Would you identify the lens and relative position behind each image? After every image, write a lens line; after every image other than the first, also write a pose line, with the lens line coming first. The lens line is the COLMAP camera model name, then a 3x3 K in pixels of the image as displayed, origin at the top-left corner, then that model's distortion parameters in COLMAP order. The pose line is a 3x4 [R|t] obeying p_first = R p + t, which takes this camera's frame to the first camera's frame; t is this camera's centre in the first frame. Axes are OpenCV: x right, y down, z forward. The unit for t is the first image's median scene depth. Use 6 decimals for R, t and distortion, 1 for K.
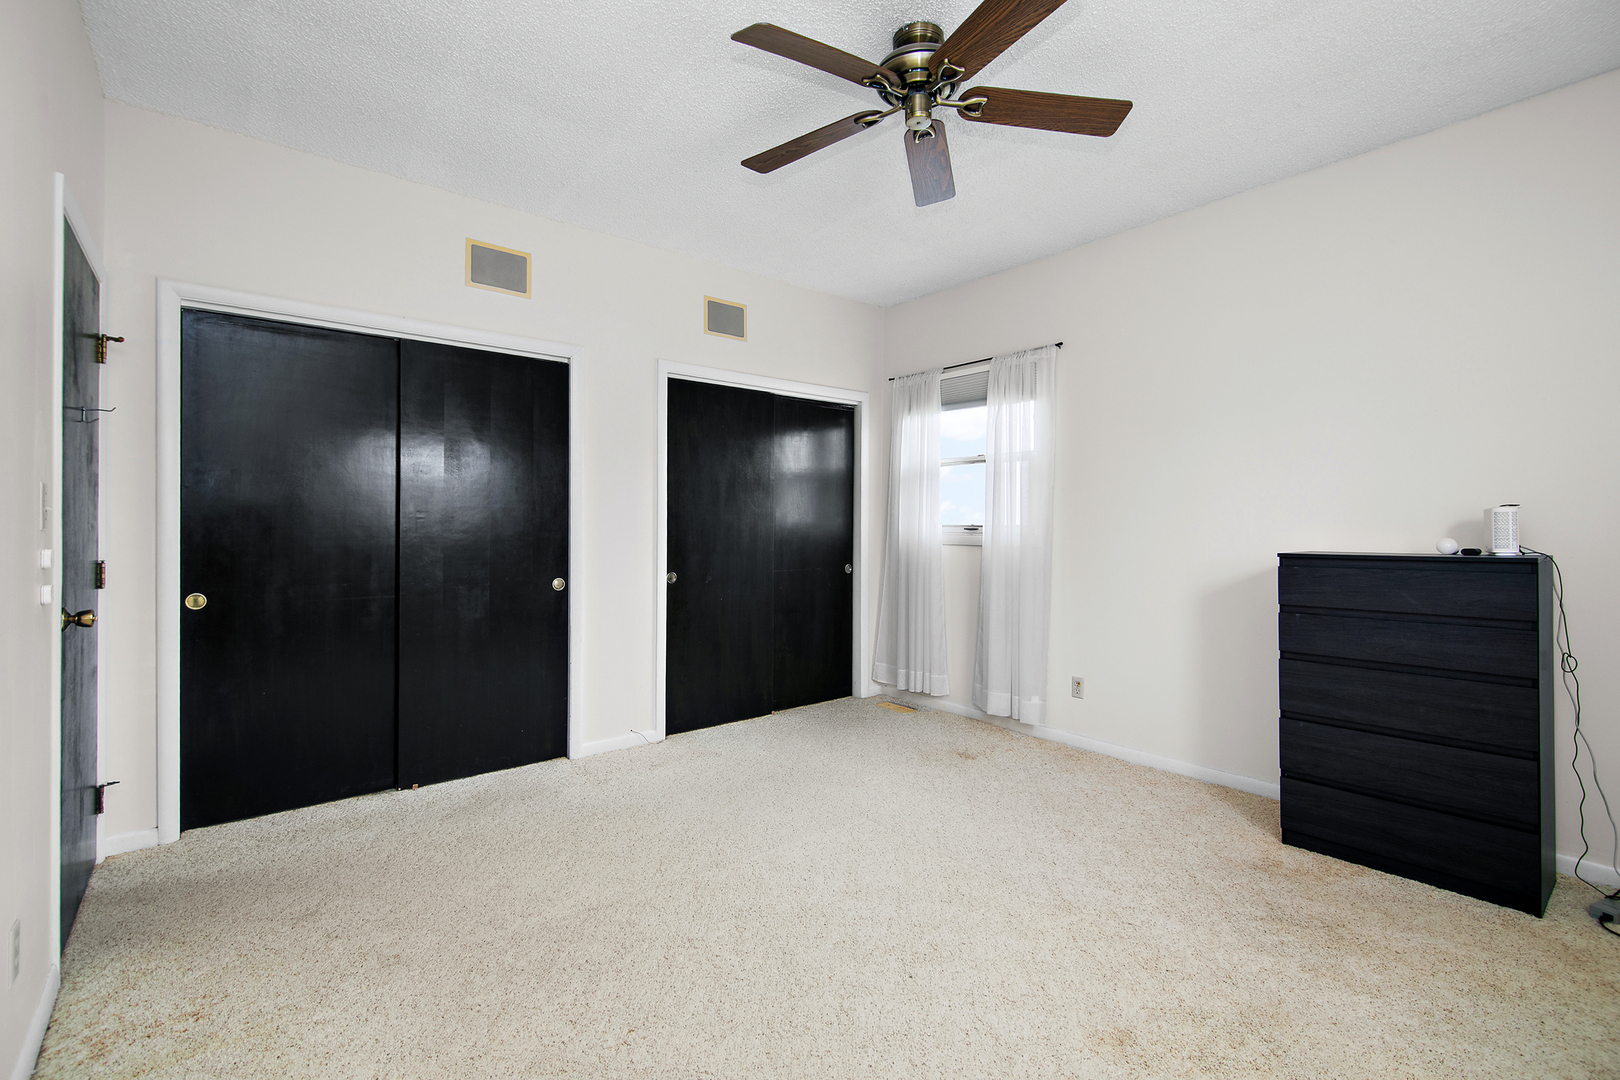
lens RADIAL K [[694.3, 0, 800.4], [0, 694.3, 519.6], [0, 0, 1]] dist [0.018991, -0.000494]
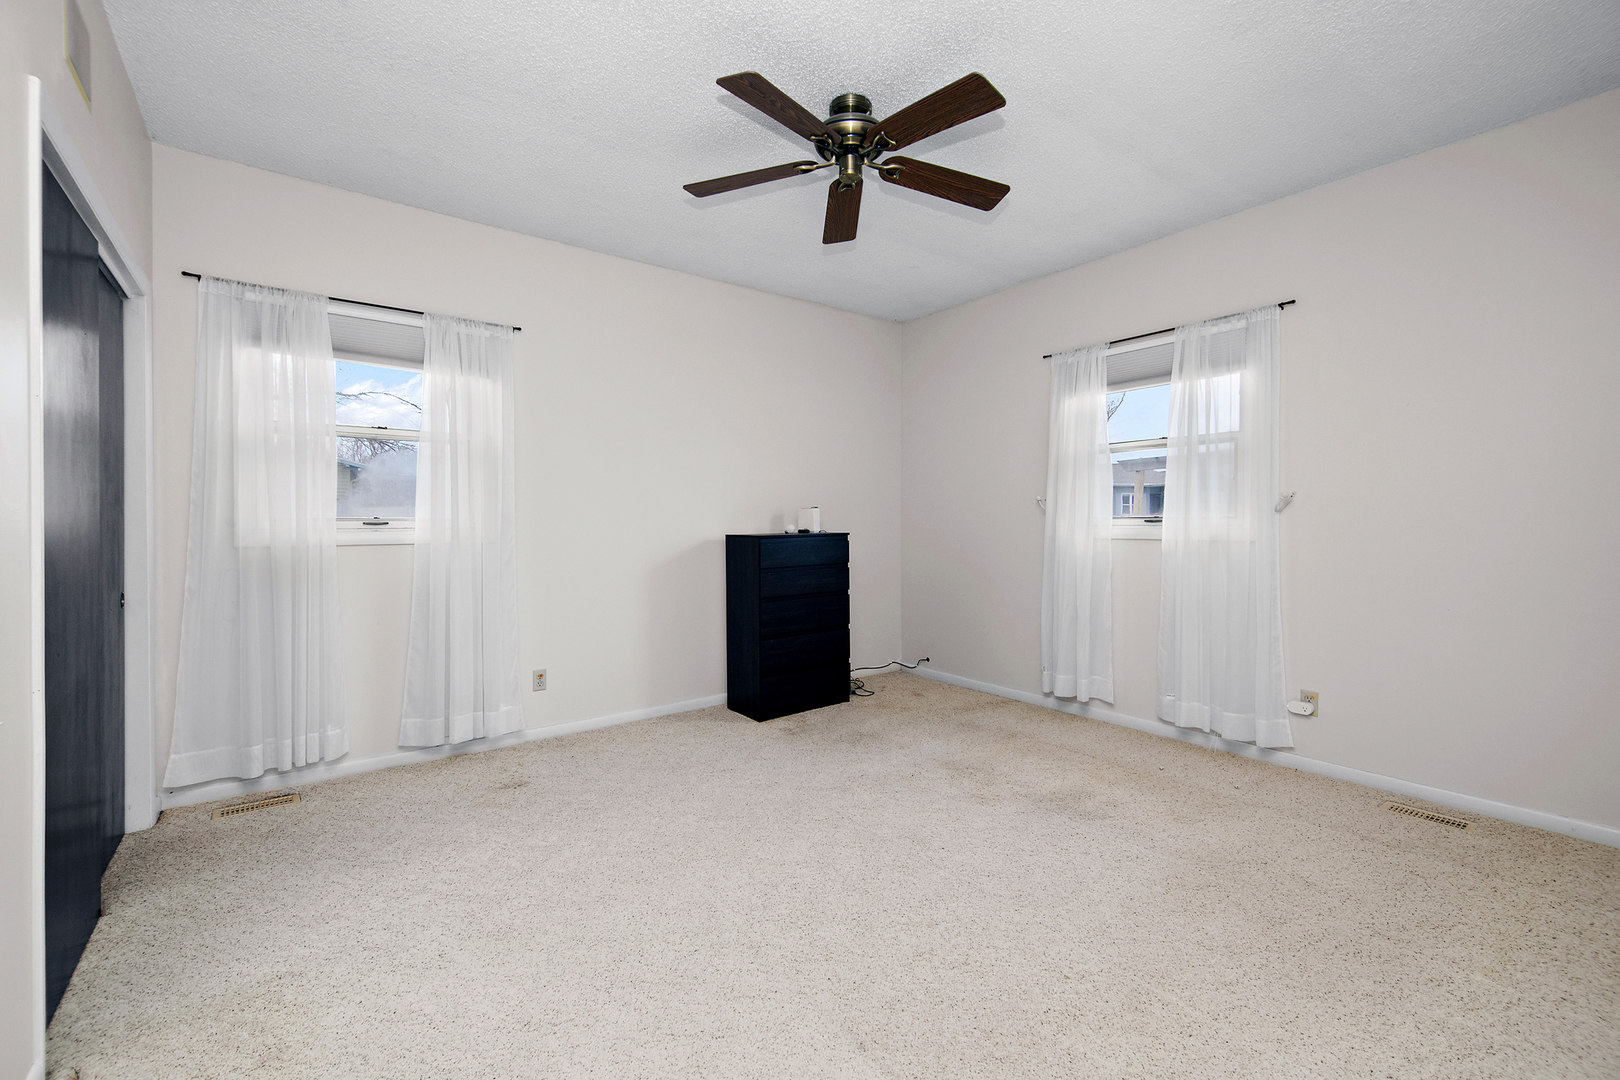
lens RADIAL K [[694.3, 0, 800.4], [0, 694.3, 519.6], [0, 0, 1]] dist [0.018991, -0.000494]
pose [[0.060713, -0.008836, 0.998116, -0.852923], [-0.004782, 0.999947, 0.009144, -0.000392], [-0.998144, -0.005328, 0.060667, 0.840267]]
